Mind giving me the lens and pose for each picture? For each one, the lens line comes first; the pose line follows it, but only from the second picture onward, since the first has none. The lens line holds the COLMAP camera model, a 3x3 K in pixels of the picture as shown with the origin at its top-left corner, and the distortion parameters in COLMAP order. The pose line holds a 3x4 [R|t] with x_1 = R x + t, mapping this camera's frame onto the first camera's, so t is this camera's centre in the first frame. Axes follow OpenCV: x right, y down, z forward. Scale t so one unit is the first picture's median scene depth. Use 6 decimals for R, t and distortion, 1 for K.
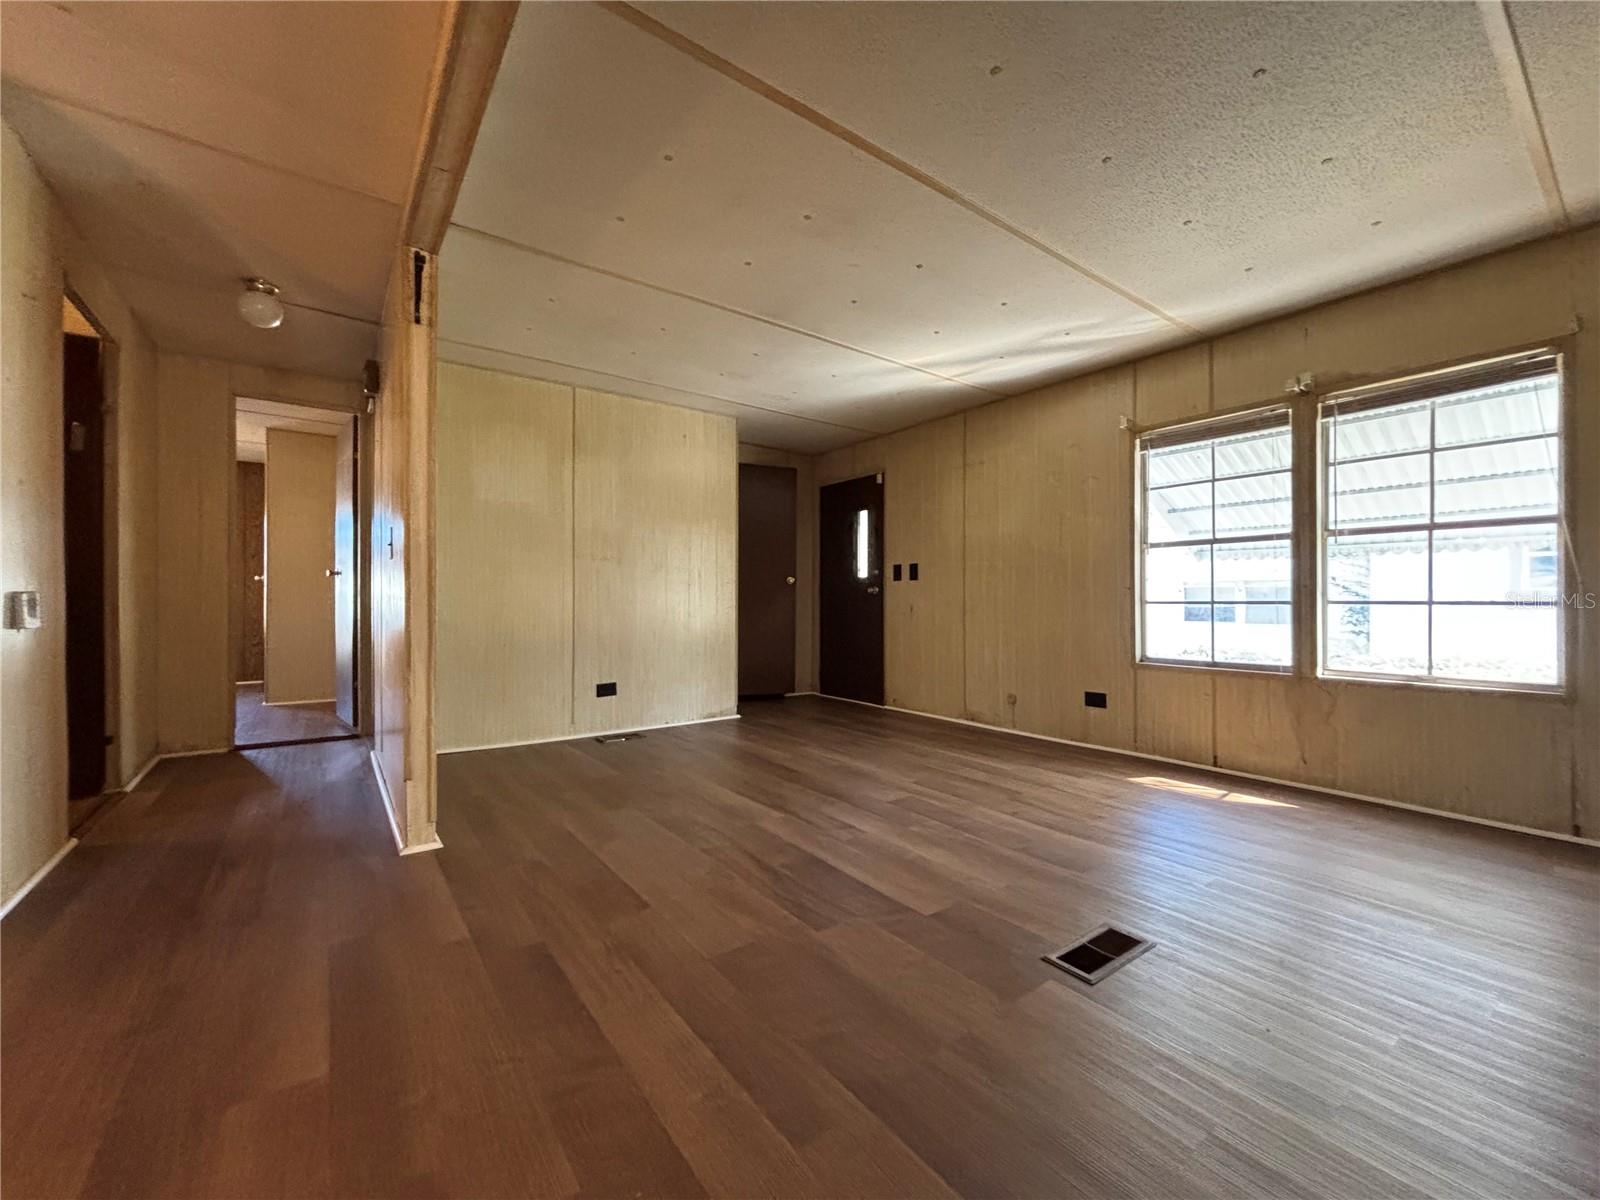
lens RADIAL K [[646.3, 0, 799.0], [0, 646.3, 595.1], [0, 0, 1]] dist [-0.001991, -0.000134]
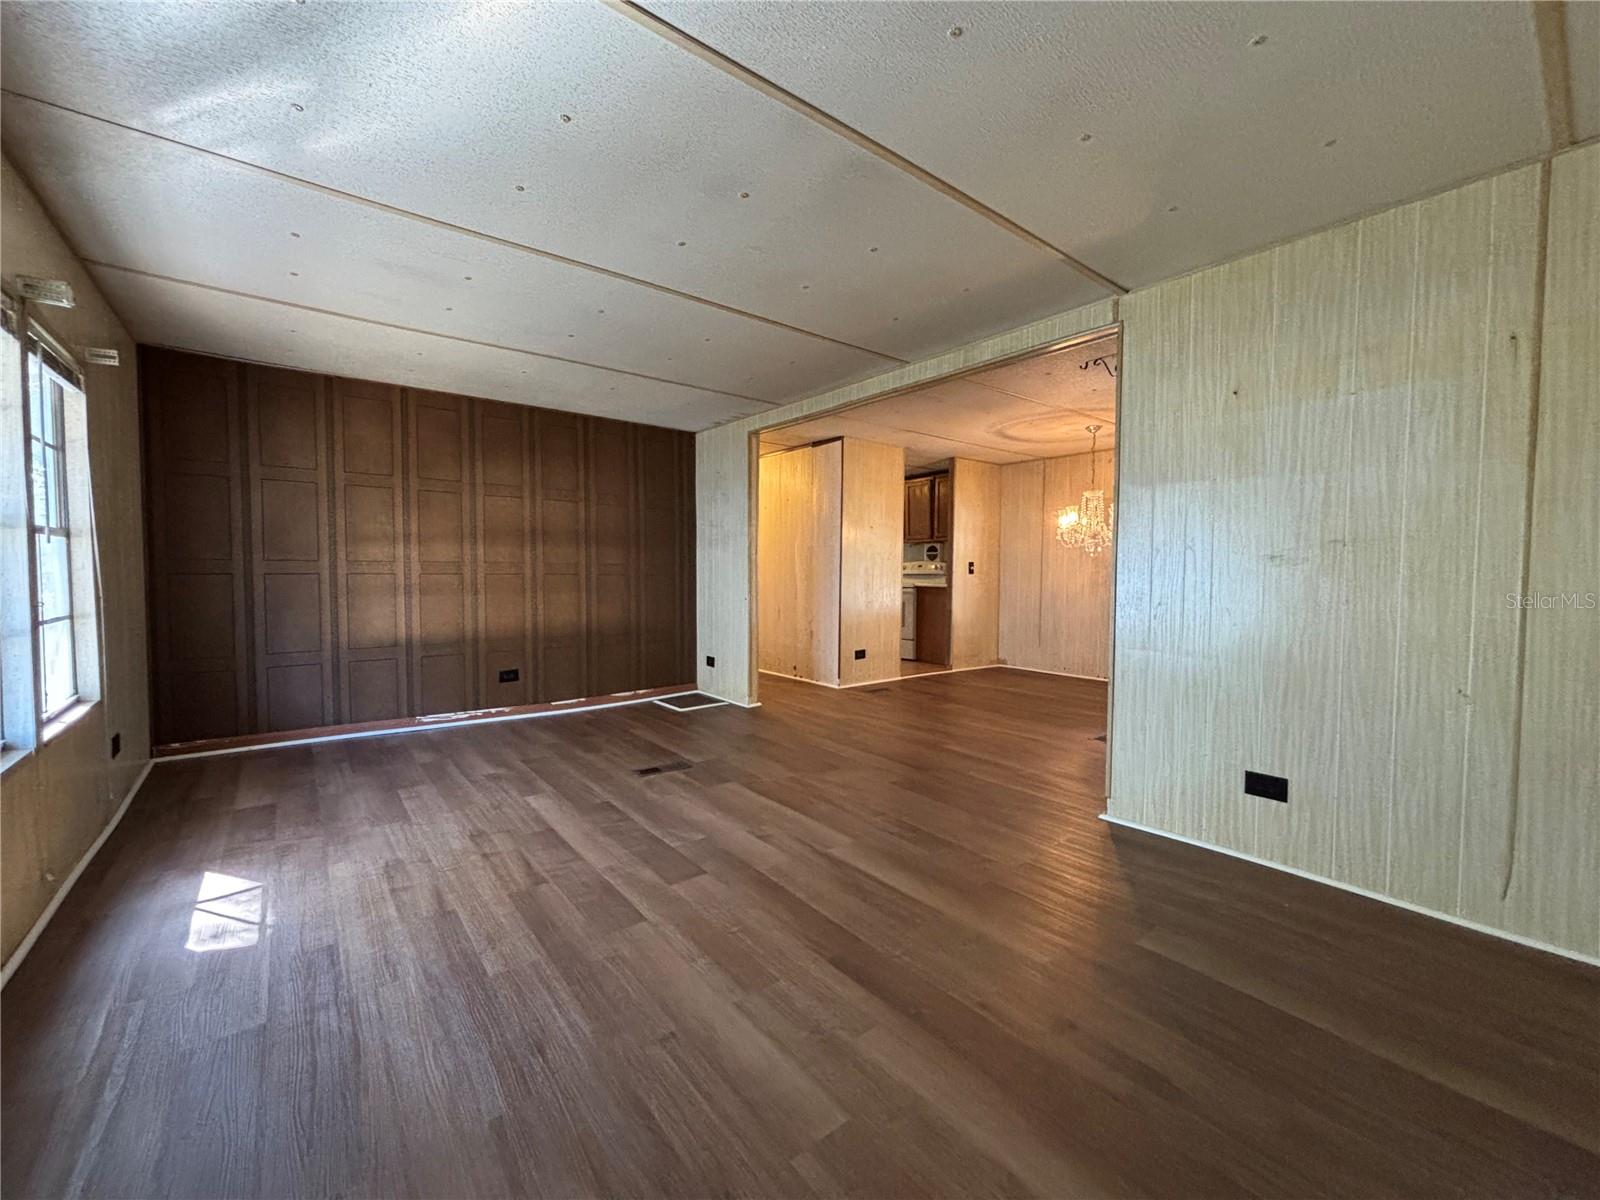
lens RADIAL K [[646.3, 0, 798.9], [0, 646.3, 601.4], [0, 0, 1]] dist [-0.001991, -0.000134]
pose [[-0.999412, -0.003649, -0.034099, 0.053094], [-0.005077, 0.999109, 0.041899, -0.057654], [0.033916, 0.042047, -0.998540, 1.922620]]
